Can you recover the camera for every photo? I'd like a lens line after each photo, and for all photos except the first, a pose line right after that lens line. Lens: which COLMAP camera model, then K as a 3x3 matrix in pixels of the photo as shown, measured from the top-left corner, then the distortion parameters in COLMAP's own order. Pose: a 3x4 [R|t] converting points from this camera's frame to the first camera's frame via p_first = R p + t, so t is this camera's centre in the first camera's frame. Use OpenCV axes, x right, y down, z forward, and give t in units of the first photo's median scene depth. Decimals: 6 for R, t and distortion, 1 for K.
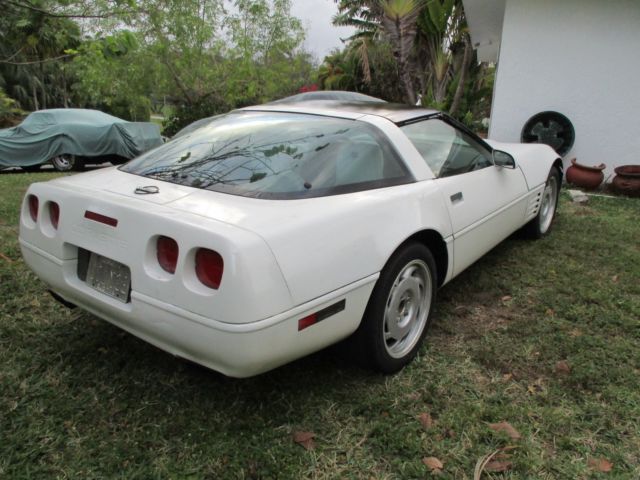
lens RADIAL K [[528.8, 0, 321.7], [0, 528.8, 253.5], [0, 0, 1]] dist [-0.039256, 0.017183]
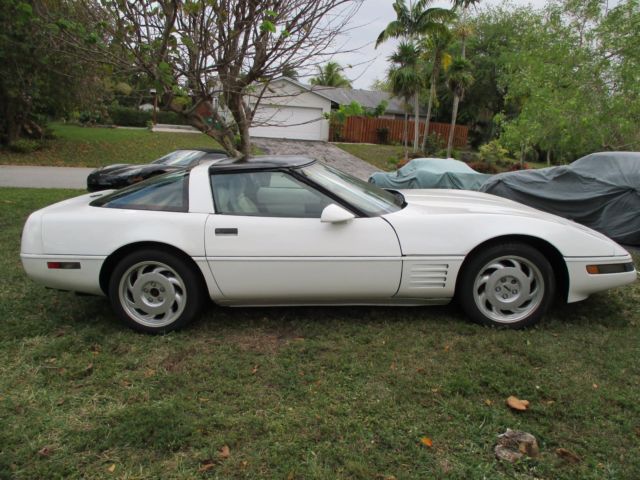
lens RADIAL K [[528.8, 0, 321.7], [0, 528.8, 253.5], [0, 0, 1]] dist [-0.039256, 0.017183]
pose [[0.582449, 0.181148, -0.792426, 1.394681], [-0.255931, 0.966140, 0.032744, -0.153188], [0.771526, 0.183735, 0.609089, 0.401302]]
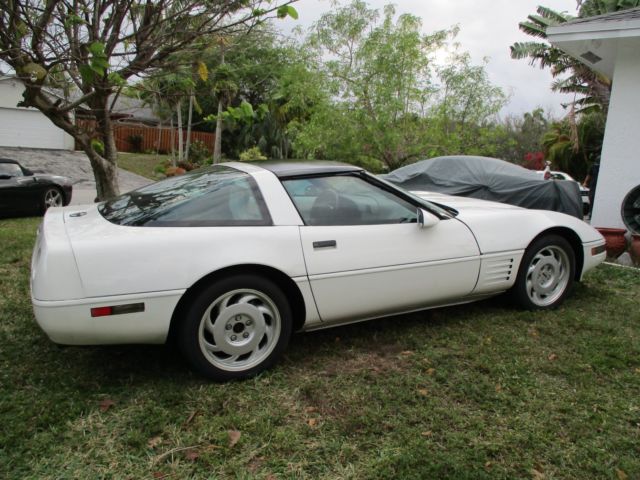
lens RADIAL K [[528.8, 0, 321.7], [0, 528.8, 253.5], [0, 0, 1]] dist [-0.039256, 0.017183]
pose [[0.896351, 0.098644, -0.432232, 0.723535], [-0.148002, 0.985583, -0.081991, 0.004649], [0.417912, 0.137464, 0.898027, -0.001702]]
